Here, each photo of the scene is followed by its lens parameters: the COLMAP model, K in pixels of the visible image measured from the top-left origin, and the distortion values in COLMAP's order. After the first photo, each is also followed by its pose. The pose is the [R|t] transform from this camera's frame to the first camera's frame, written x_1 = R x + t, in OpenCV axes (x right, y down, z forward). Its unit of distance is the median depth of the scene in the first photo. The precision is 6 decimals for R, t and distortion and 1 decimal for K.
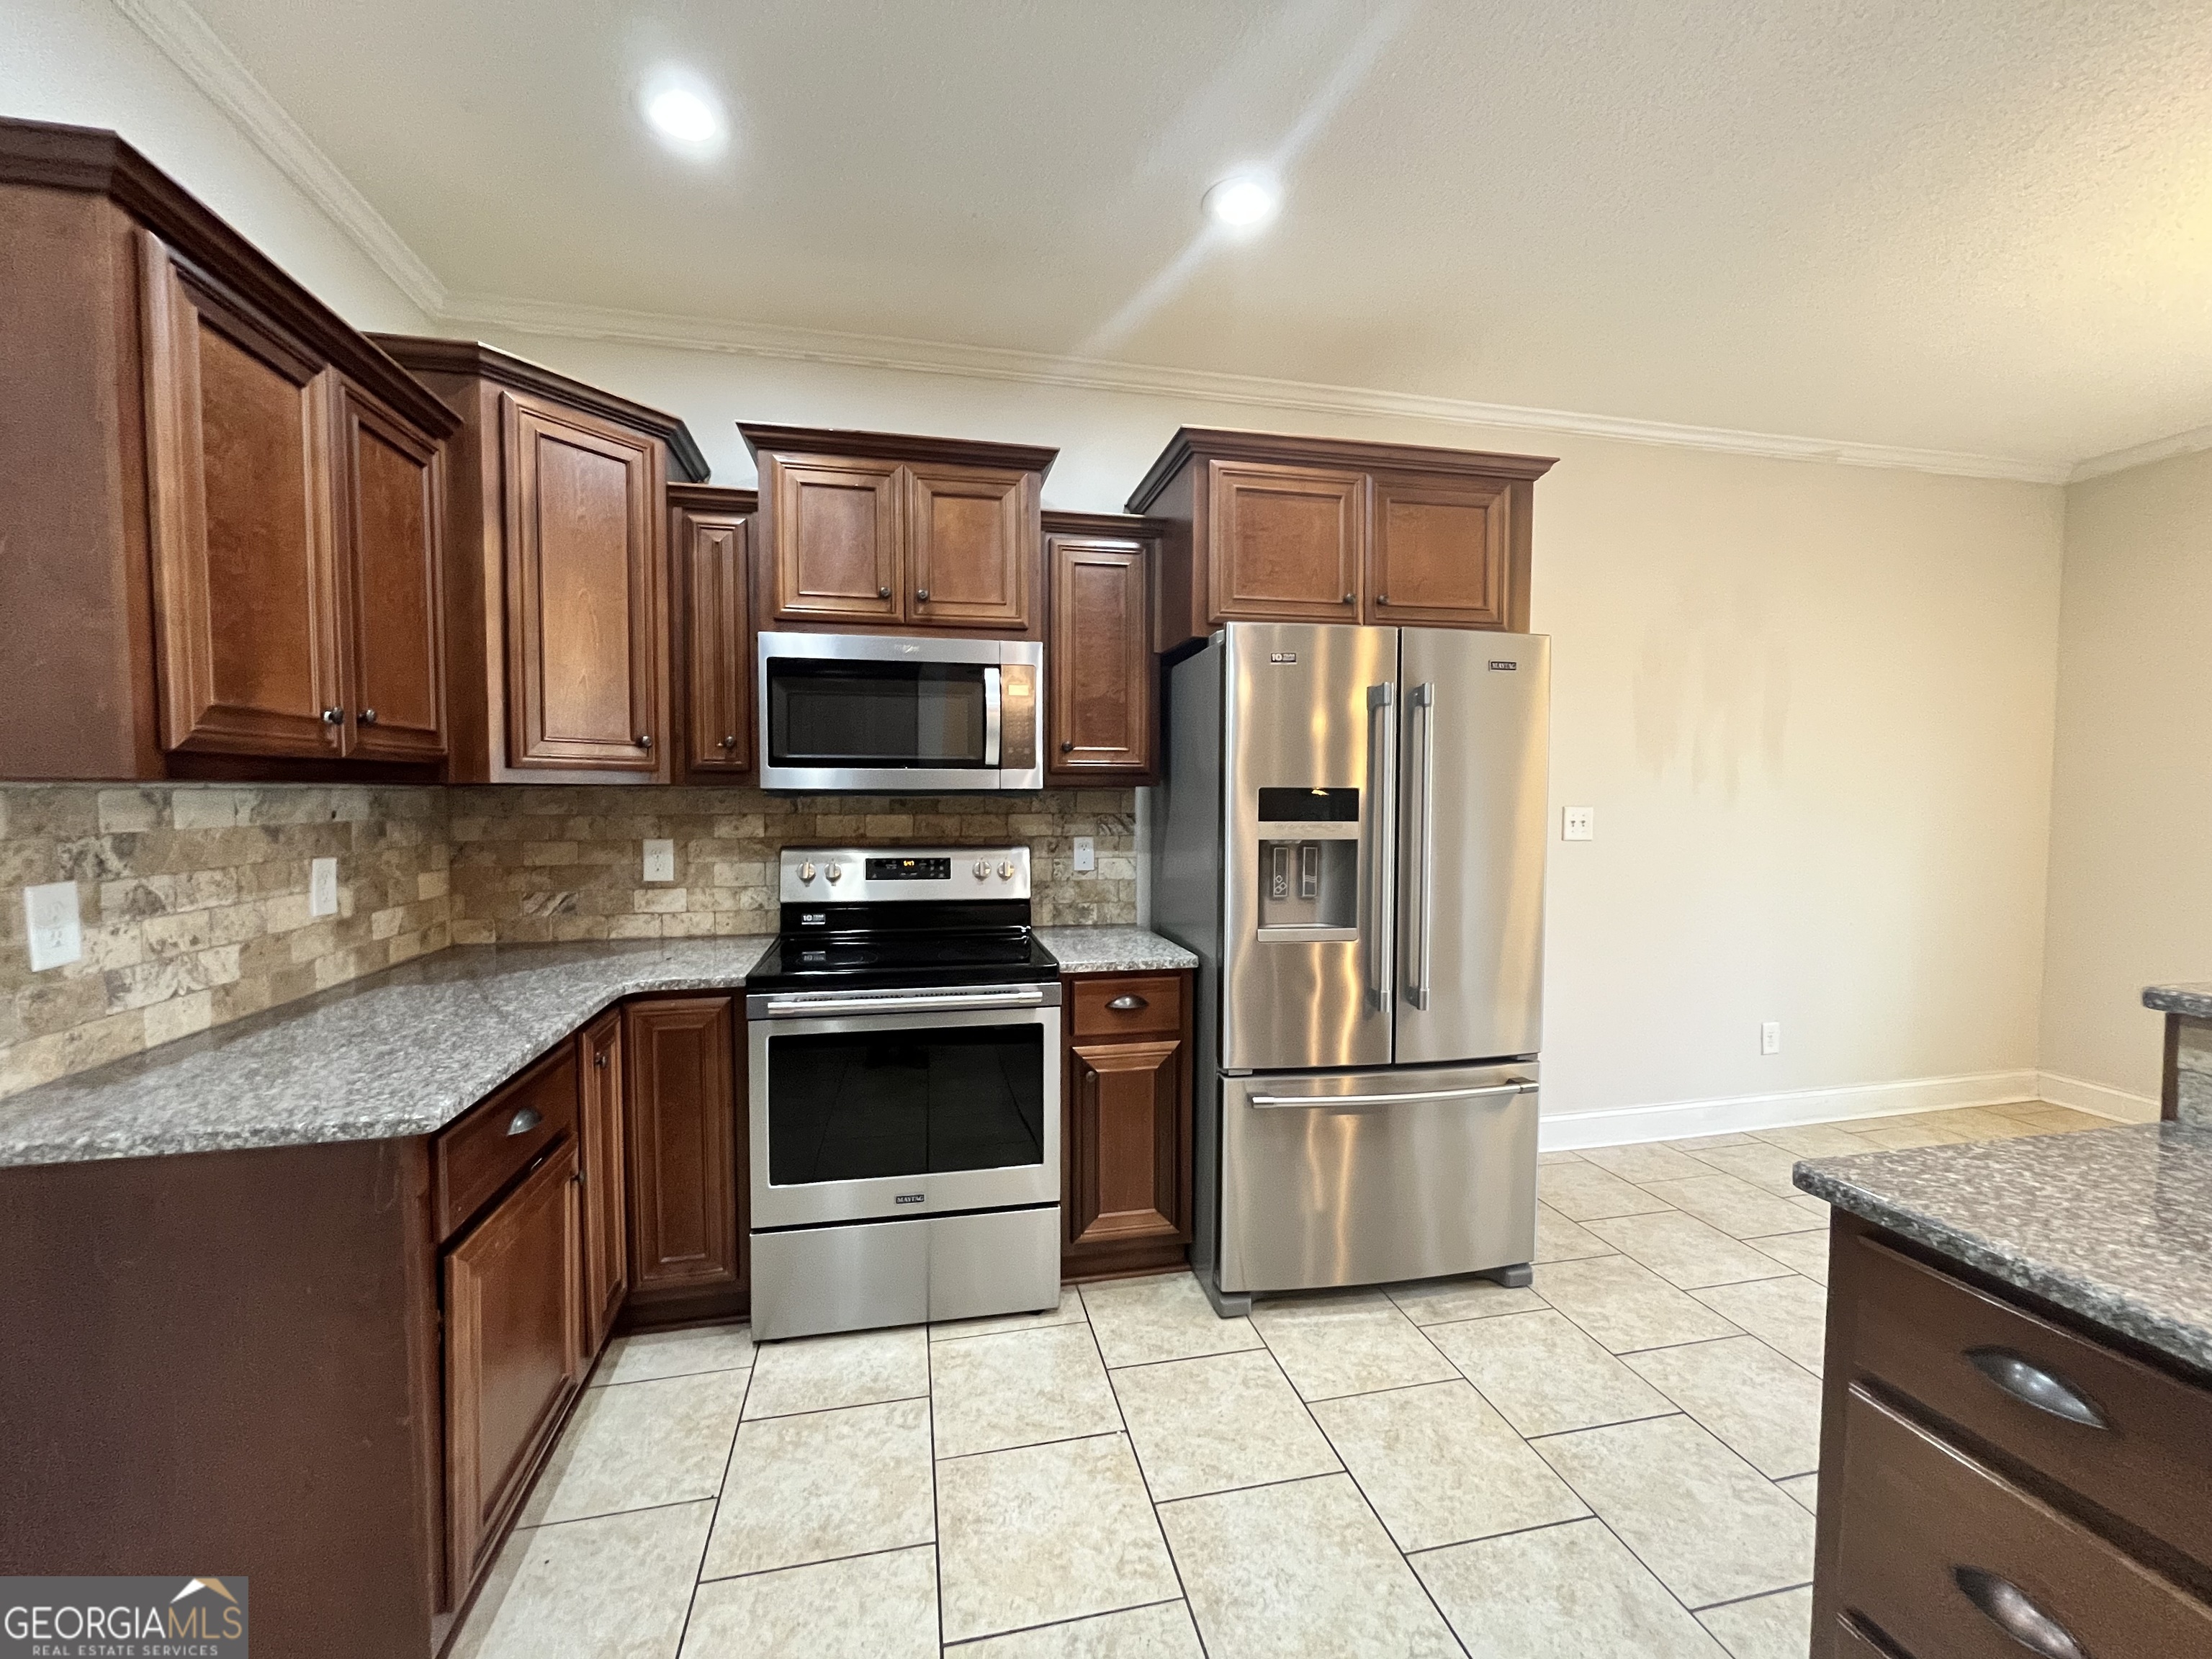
lens RADIAL K [[898.3, 0, 1104.4], [0, 898.3, 827.0], [0, 0, 1]] dist [-0.002127, 0.000374]
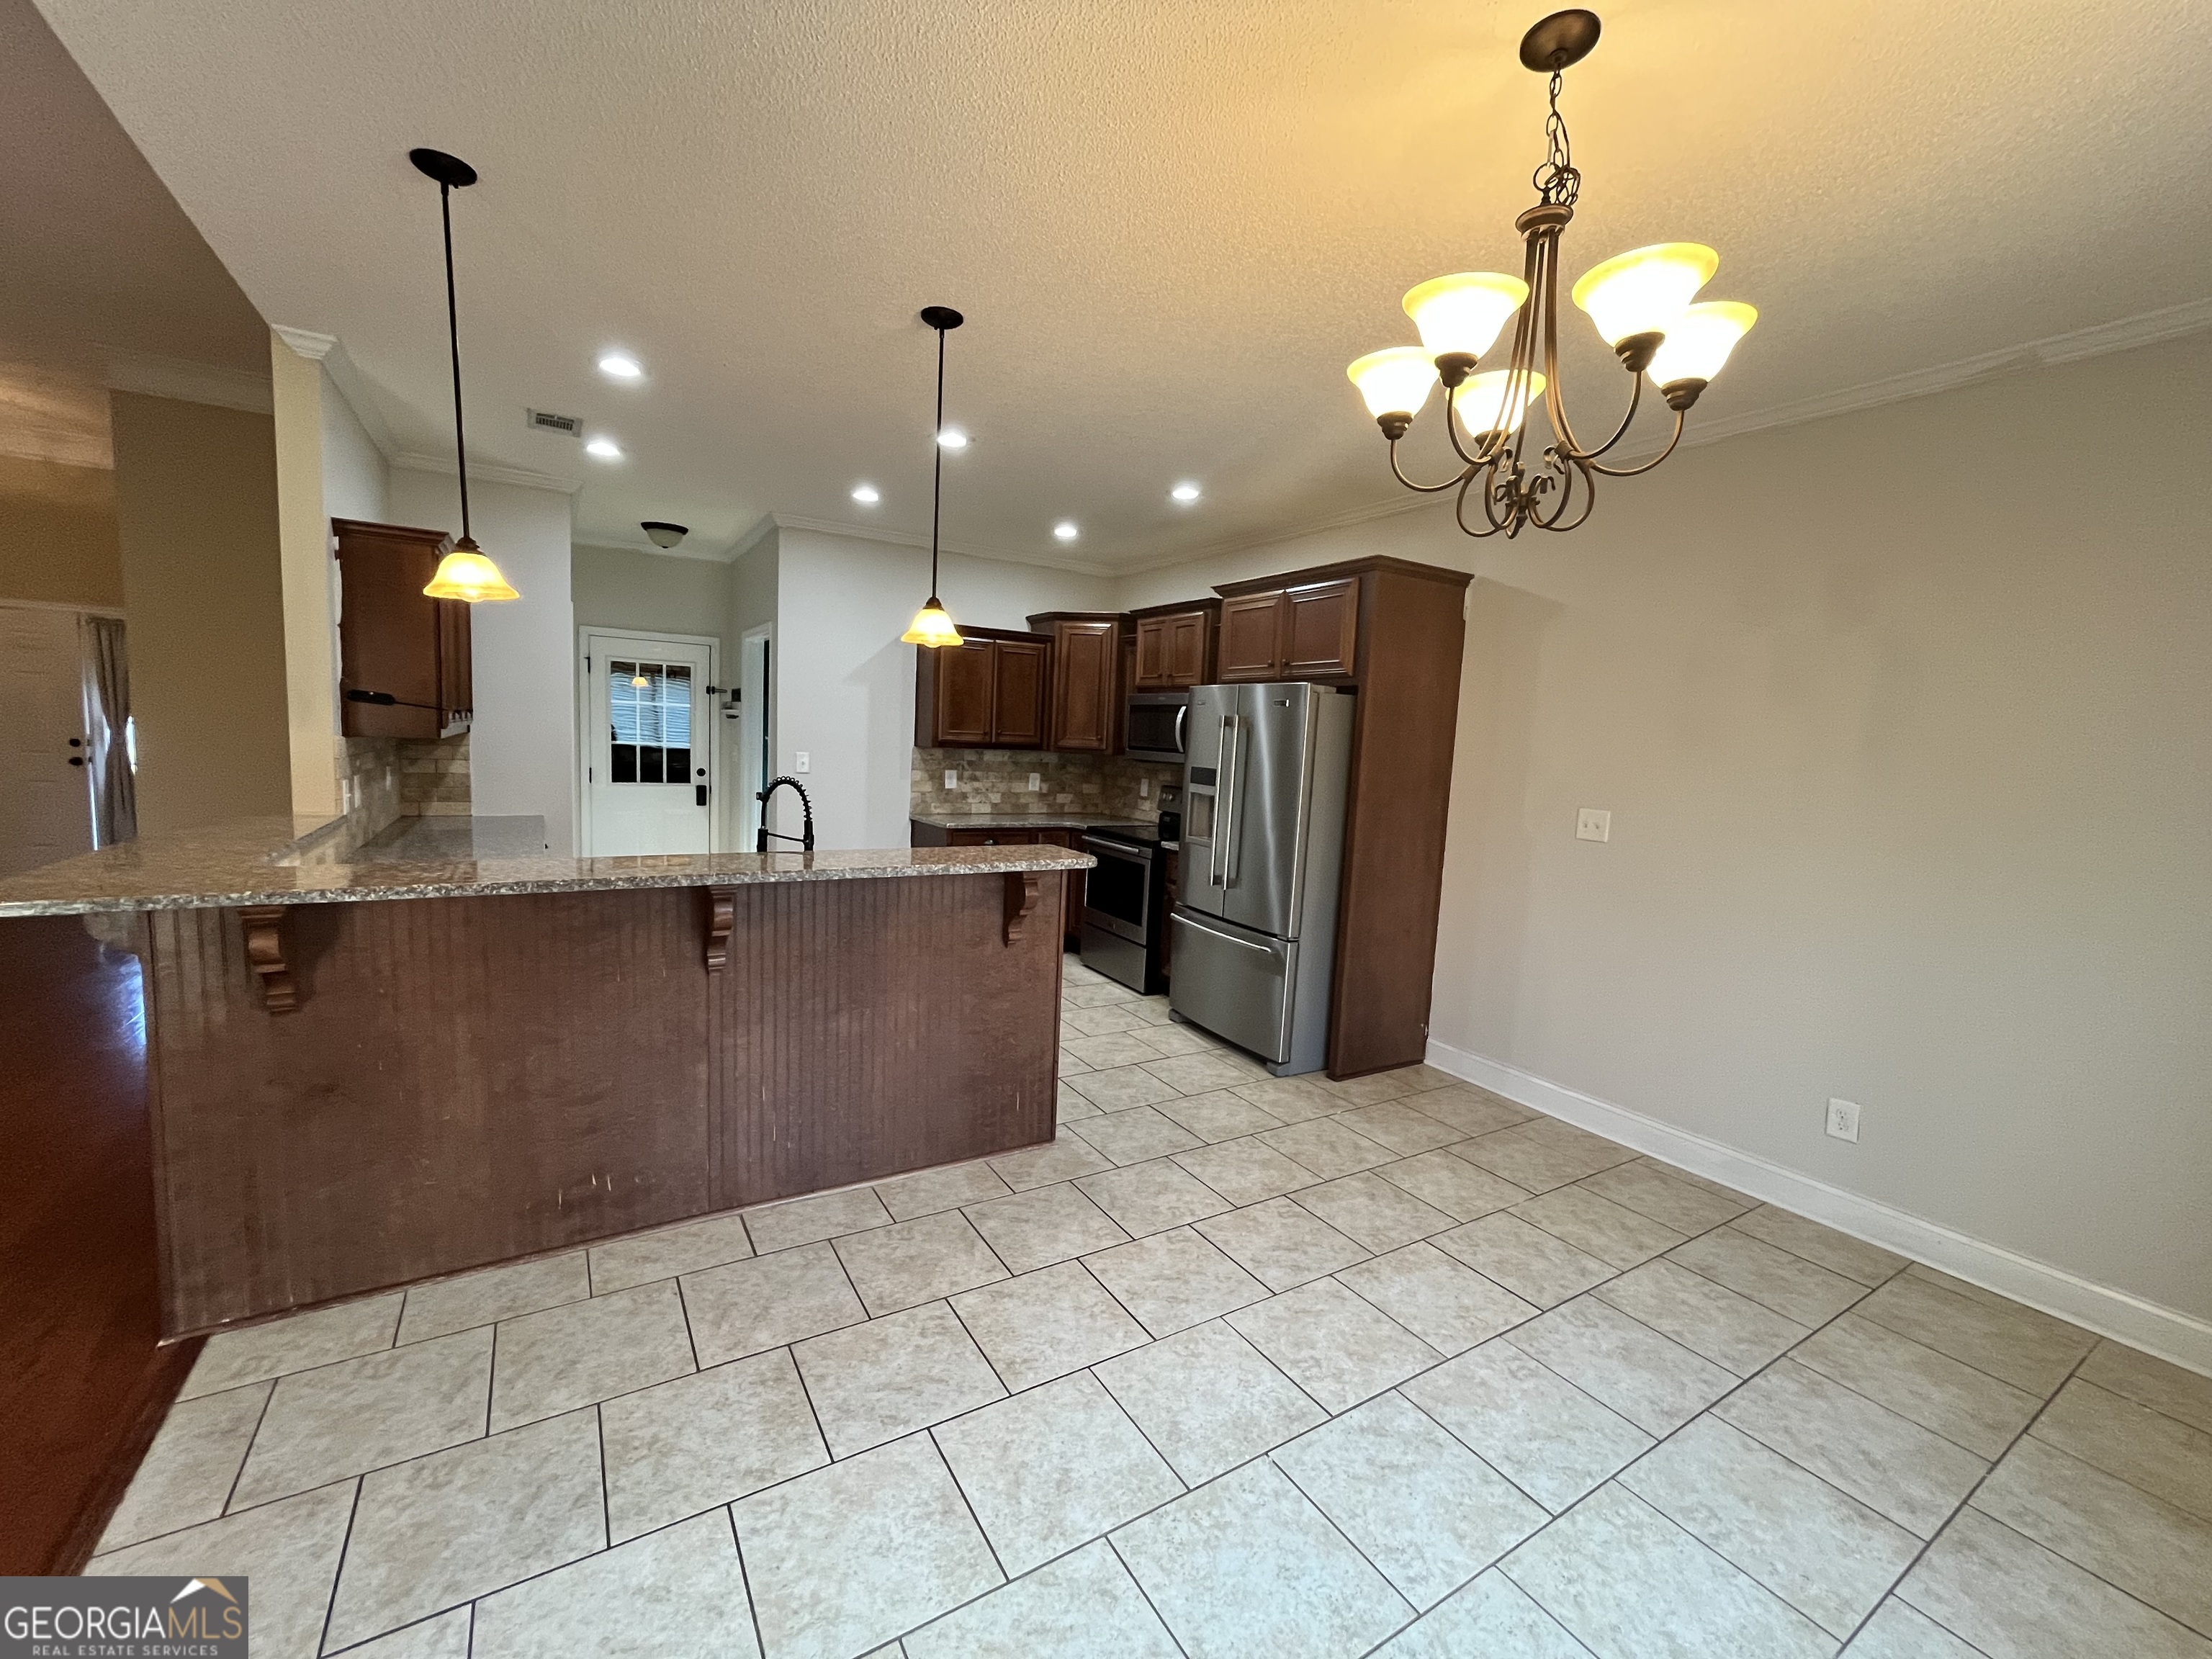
lens RADIAL K [[898.3, 0, 1103.7], [0, 898.3, 831.5], [0, 0, 1]] dist [-0.002127, 0.000374]
pose [[0.328777, 0.115163, -0.937360, 2.103677], [-0.086641, 0.992030, 0.091490, -0.068915], [0.940425, 0.051134, 0.336135, 0.135893]]
